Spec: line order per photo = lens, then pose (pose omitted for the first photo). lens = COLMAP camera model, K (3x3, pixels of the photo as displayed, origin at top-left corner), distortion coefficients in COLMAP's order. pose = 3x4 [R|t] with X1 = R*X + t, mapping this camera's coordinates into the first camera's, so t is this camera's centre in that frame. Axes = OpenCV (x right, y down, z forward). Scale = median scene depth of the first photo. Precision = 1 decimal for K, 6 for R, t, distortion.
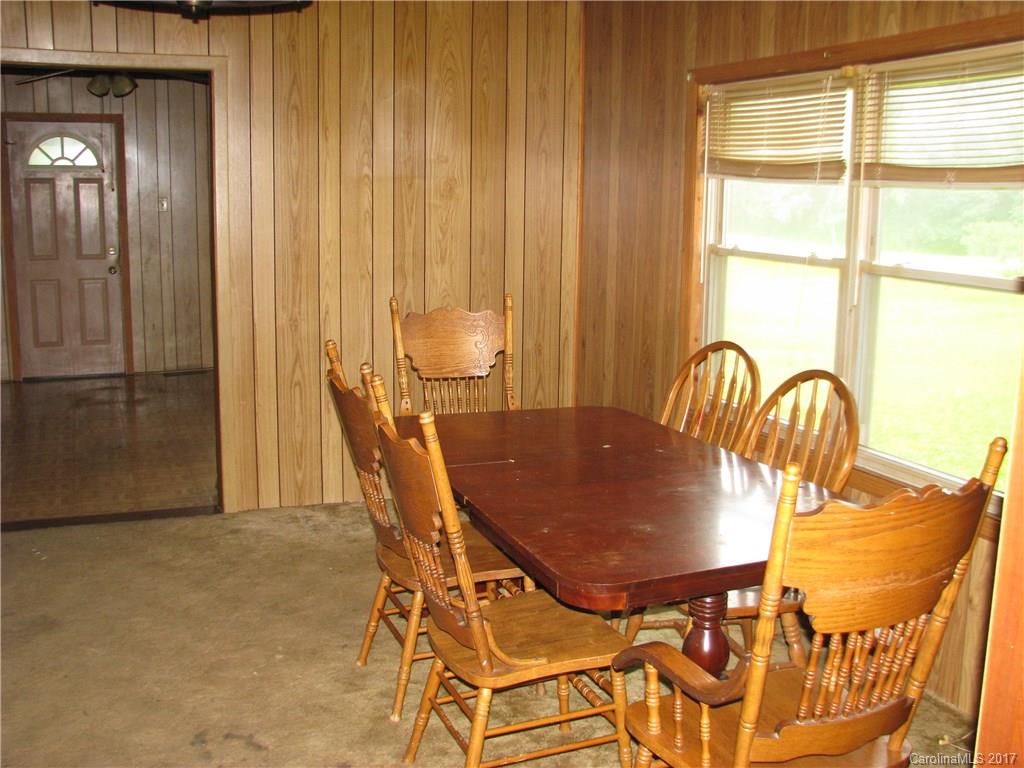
lens RADIAL K [[1073.1, 0, 512.6], [0, 1073.1, 381.3], [0, 0, 1]] dist [-0.140055, 0.000000]
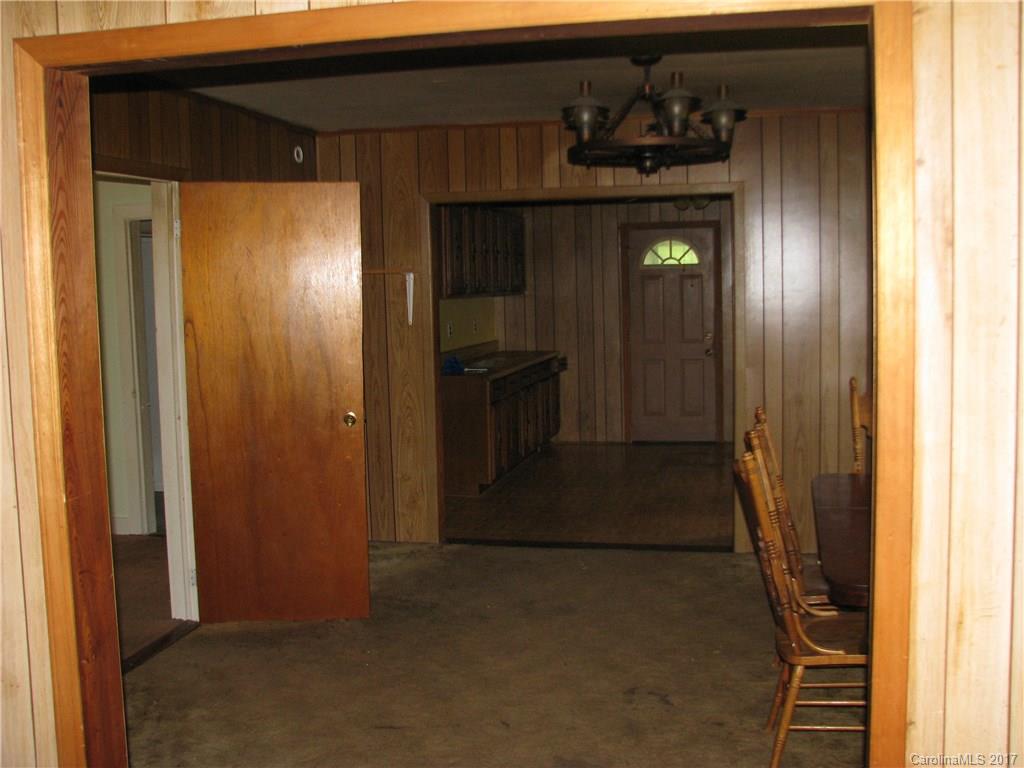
lens RADIAL K [[1073.1, 0, 511.3], [0, 1073.1, 385.2], [0, 0, 1]] dist [-0.140055, 0.000000]
pose [[0.813748, 0.022196, -0.580793, 0.221374], [-0.067459, 0.996124, -0.056449, 0.019841], [0.577289, 0.085115, 0.812092, -0.149723]]
